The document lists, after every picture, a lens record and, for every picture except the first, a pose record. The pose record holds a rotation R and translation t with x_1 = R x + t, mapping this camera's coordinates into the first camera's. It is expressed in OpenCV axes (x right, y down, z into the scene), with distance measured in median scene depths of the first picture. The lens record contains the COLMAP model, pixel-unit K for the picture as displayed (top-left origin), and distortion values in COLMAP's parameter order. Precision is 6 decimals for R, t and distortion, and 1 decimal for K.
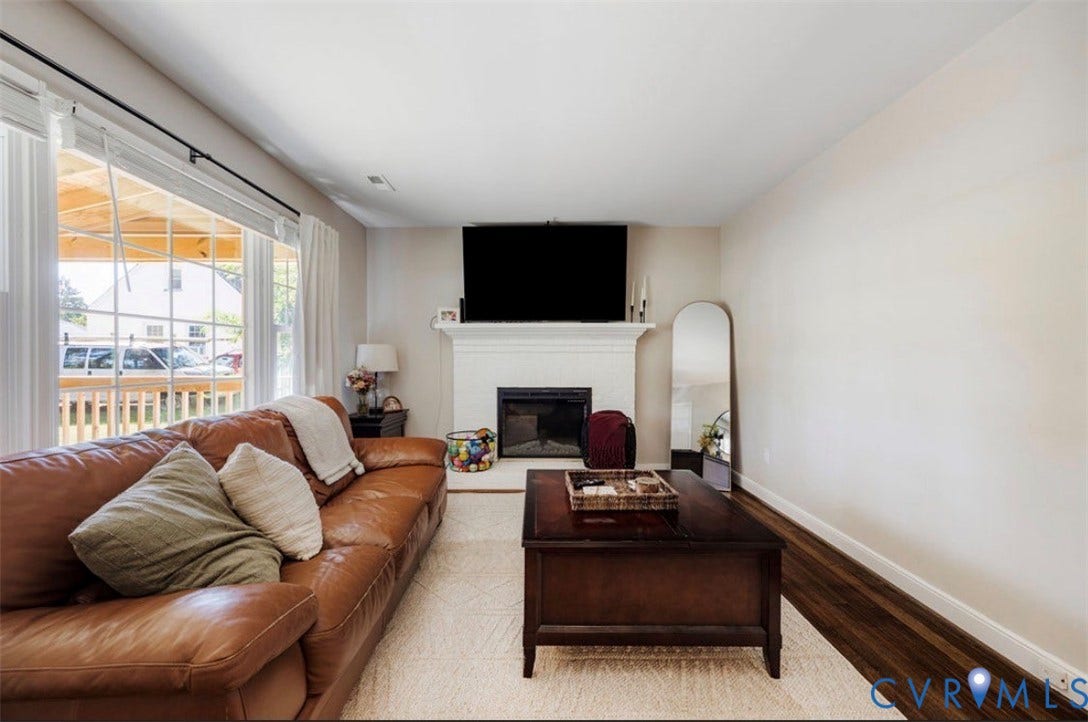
lens RADIAL K [[432.0, 0, 539.8], [0, 432.0, 366.3], [0, 0, 1]] dist [0.011476, -0.002679]
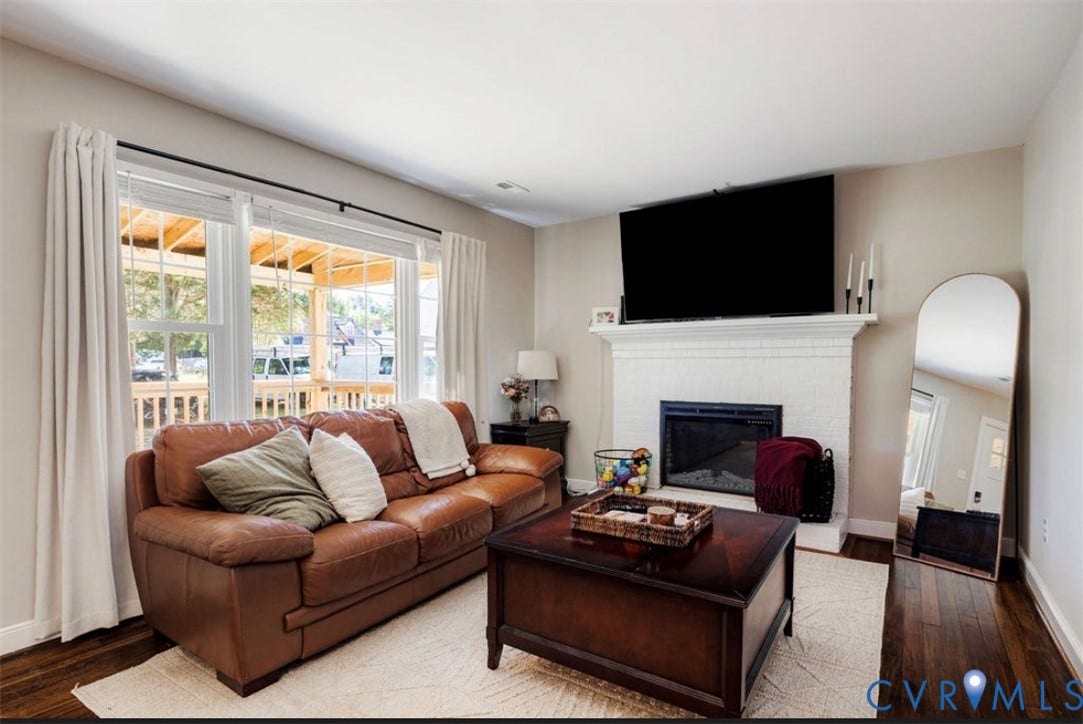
lens RADIAL K [[554.6, 0, 537.3], [0, 554.6, 392.5], [0, 0, 1]] dist [-0.002645, -0.000443]
pose [[0.826025, 0.027459, -0.562964, 0.386023], [-0.010087, 0.999373, 0.033945, -0.000677], [0.563543, -0.022361, 0.825784, -0.016067]]
